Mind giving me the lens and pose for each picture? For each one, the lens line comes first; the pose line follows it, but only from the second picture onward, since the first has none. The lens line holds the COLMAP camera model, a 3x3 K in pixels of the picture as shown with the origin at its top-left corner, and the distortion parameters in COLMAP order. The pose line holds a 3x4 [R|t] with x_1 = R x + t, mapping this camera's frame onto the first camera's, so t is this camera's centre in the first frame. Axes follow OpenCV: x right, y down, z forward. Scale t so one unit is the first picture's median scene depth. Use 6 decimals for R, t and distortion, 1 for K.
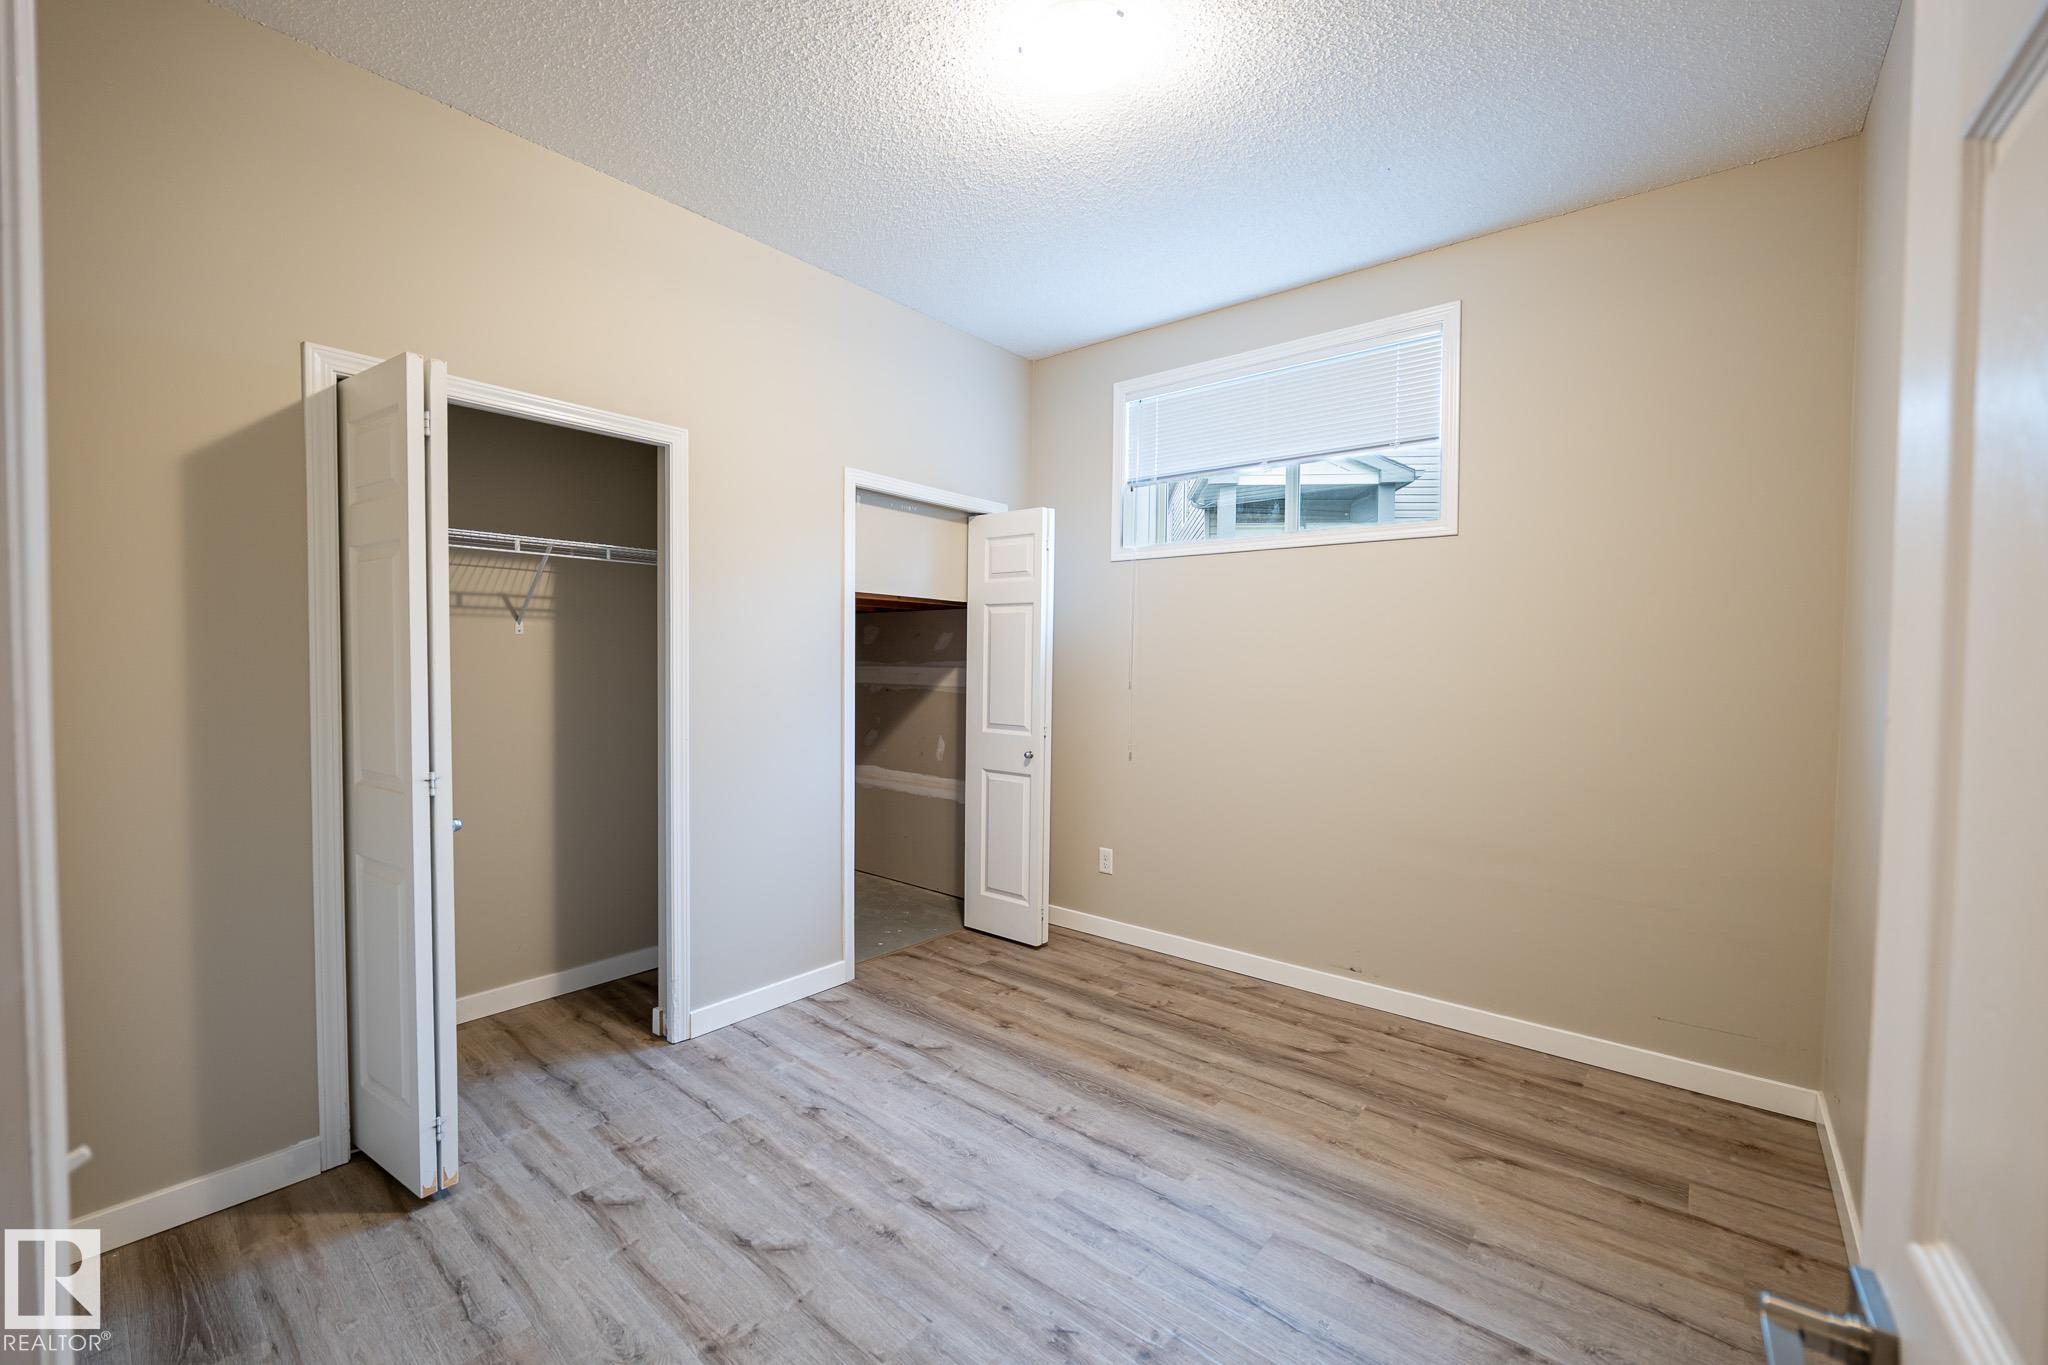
lens RADIAL K [[832.8, 0, 1023.3], [0, 832.8, 687.2], [0, 0, 1]] dist [-0.011295, 0.000680]
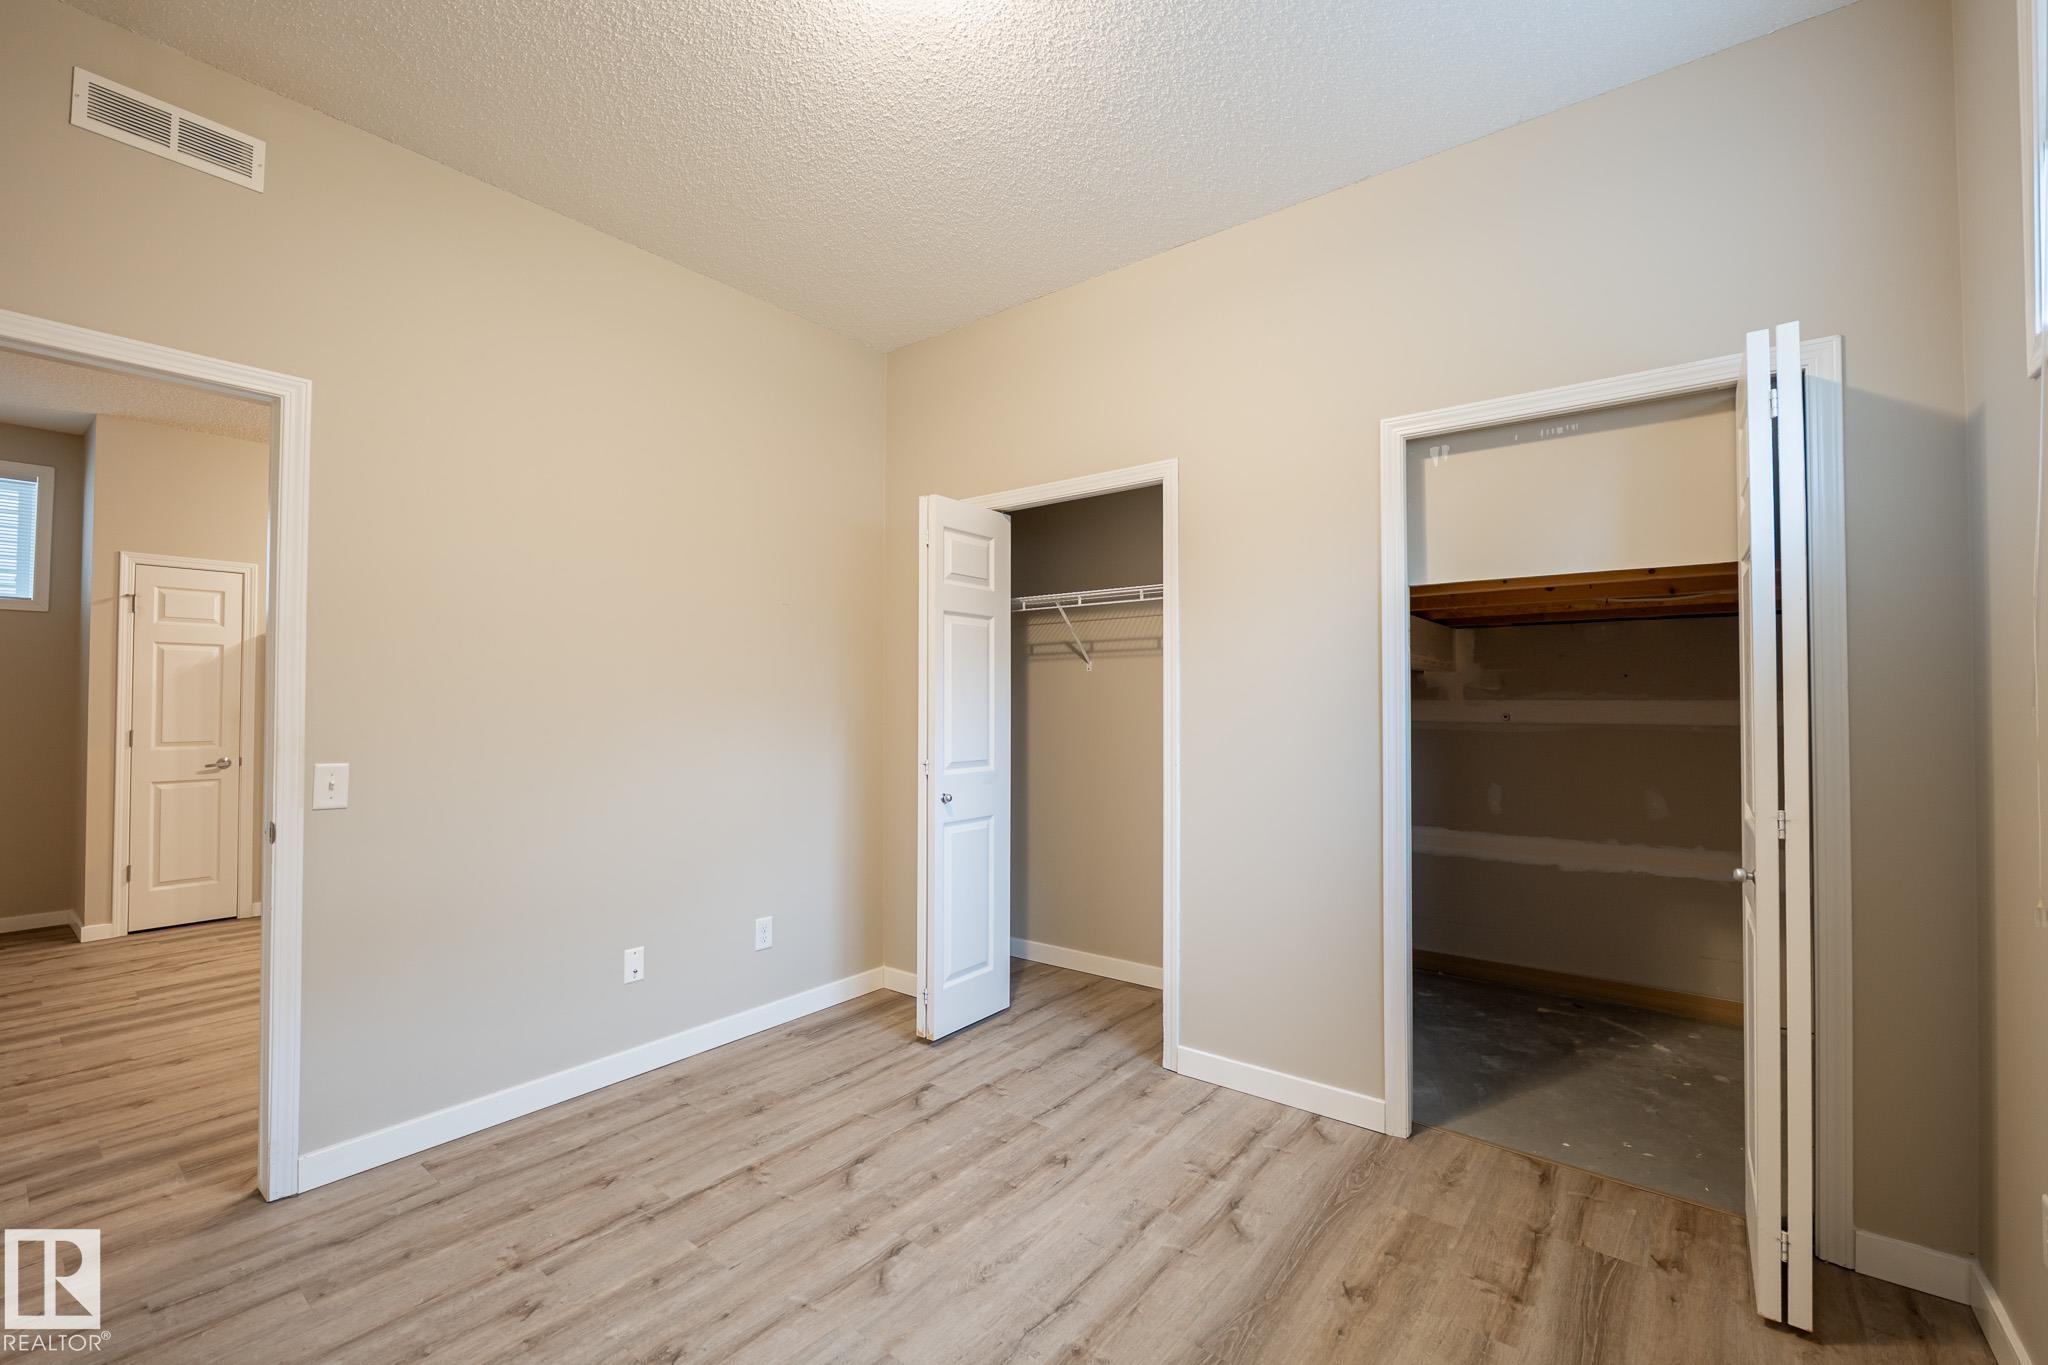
lens RADIAL K [[855.0, 0, 1024.1], [0, 855.0, 687.0], [0, 0, 1]] dist [-0.011513, 0.000796]
pose [[0.024594, -0.033373, -0.999140, 0.851953], [-0.033865, 0.998841, -0.034197, 0.014950], [0.999124, 0.034677, 0.023435, 1.085205]]
